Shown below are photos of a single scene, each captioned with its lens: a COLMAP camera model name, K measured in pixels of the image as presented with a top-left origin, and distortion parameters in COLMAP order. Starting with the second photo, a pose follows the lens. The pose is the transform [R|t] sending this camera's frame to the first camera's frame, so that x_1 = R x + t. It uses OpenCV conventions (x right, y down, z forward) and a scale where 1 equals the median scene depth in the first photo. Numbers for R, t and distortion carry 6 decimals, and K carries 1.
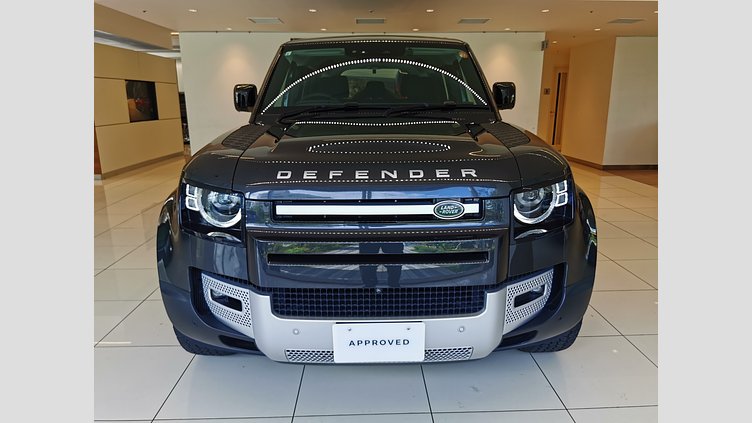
lens RADIAL K [[510.6, 0, 376.0], [0, 510.6, 211.5], [0, 0, 1]] dist [0.000898, 0.000020]
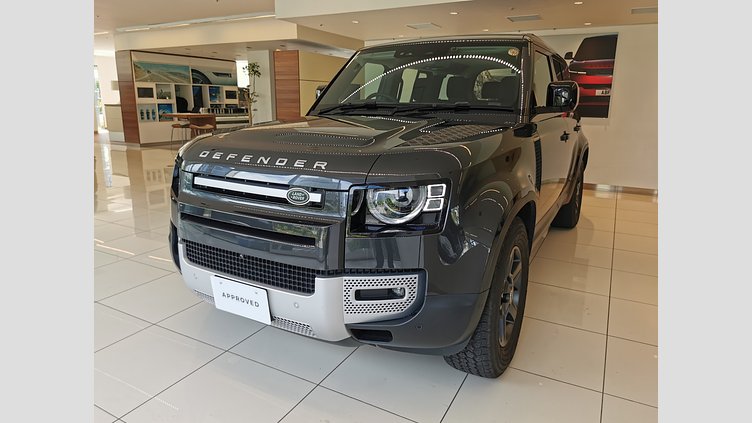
lens RADIAL K [[510.6, 0, 376.0], [0, 510.6, 211.5], [0, 0, 1]] dist [0.000898, 0.000020]
pose [[0.832534, 0.134203, -0.537472, 0.882874], [-0.135673, 0.990060, 0.037057, -0.034368], [0.537103, 0.042070, 0.842467, 0.154480]]
